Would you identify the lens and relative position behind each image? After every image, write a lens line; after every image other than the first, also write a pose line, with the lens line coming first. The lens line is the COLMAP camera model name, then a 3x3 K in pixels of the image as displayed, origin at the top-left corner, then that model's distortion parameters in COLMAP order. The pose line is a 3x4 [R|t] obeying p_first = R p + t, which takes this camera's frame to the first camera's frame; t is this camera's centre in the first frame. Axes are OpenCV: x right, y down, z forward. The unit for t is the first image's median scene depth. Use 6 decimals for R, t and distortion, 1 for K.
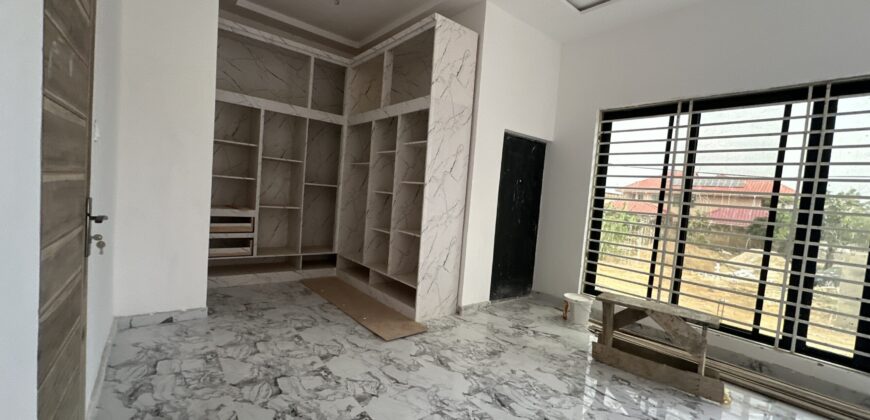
lens RADIAL K [[347.4, 0, 435.1], [0, 347.4, 209.9], [0, 0, 1]] dist [-0.002368, 0.000837]
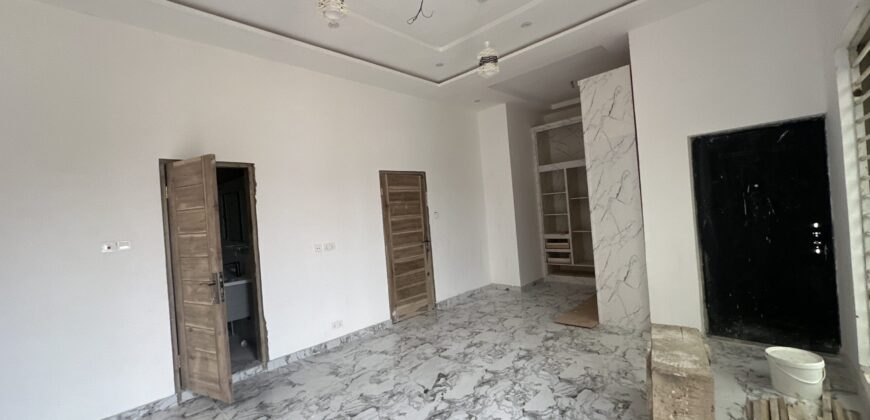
lens RADIAL K [[347.4, 0, 434.8], [0, 347.4, 209.7], [0, 0, 1]] dist [-0.002368, 0.000837]
pose [[0.114784, -0.095280, -0.988811, 1.089727], [0.040154, 0.995021, -0.091217, 0.010345], [0.992579, -0.029235, 0.118039, 0.273274]]
